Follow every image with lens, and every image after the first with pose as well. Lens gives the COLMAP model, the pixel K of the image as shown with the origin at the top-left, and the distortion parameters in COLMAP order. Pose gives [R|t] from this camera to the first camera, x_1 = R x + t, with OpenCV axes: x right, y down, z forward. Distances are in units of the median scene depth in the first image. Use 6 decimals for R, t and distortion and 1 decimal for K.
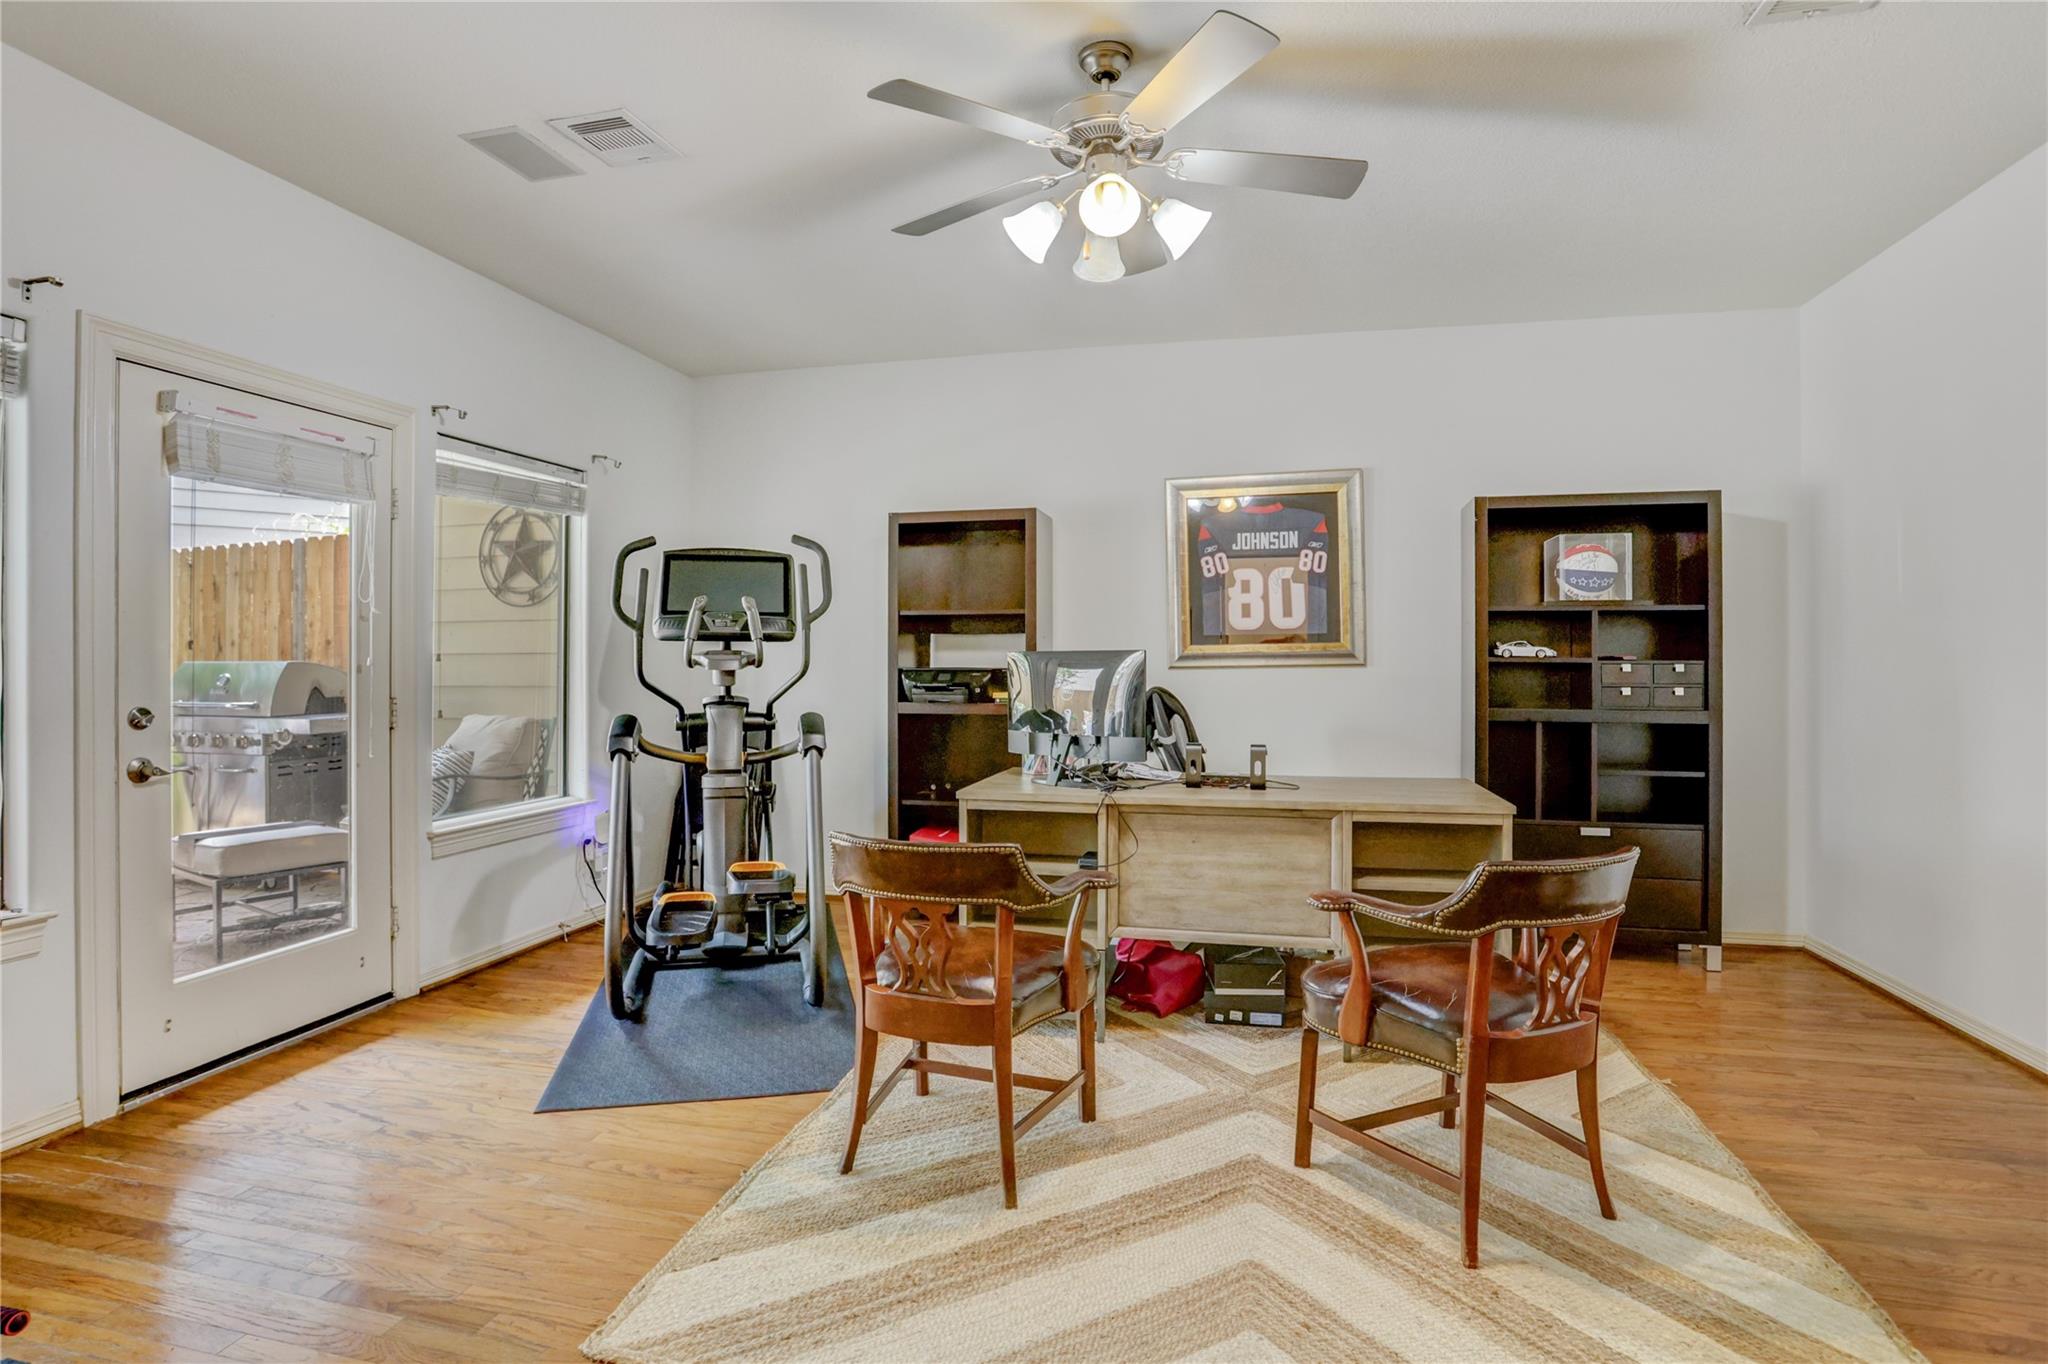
lens RADIAL K [[1032.7, 0, 1023.1], [0, 1032.7, 651.6], [0, 0, 1]] dist [-0.074321, 0.041727]
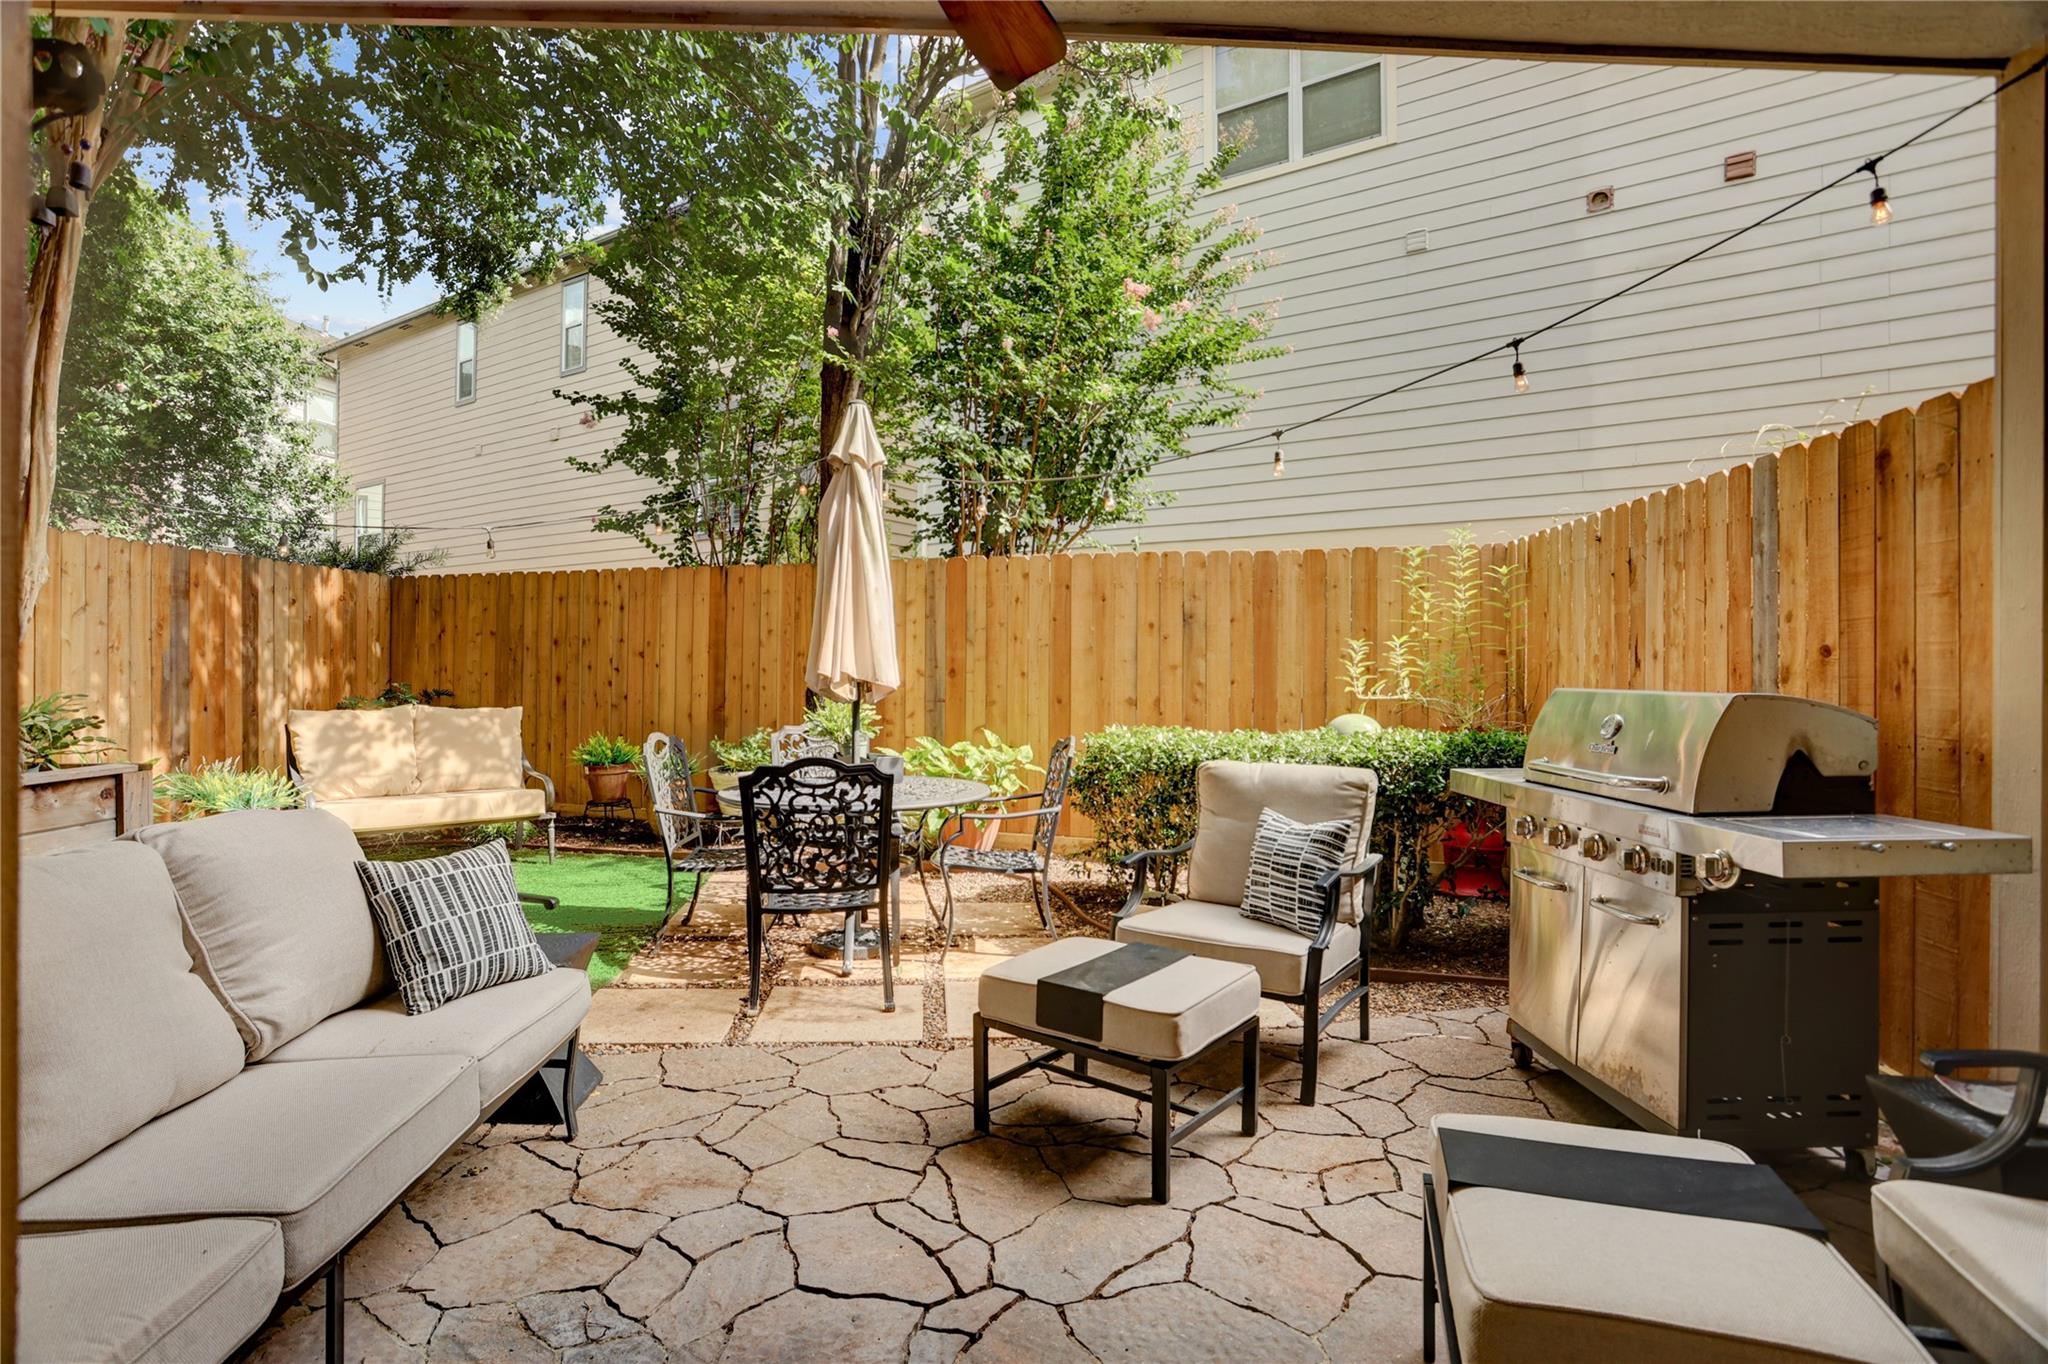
lens RADIAL K [[998.9, 0, 1020.1], [0, 998.9, 659.2], [0, 0, 1]] dist [-0.072526, 0.041060]
pose [[0.288638, 0.004898, -0.957426, -0.265402], [-0.016894, 0.999857, 0.000022, 0.000784], [0.957289, 0.016169, 0.288680, 0.368036]]
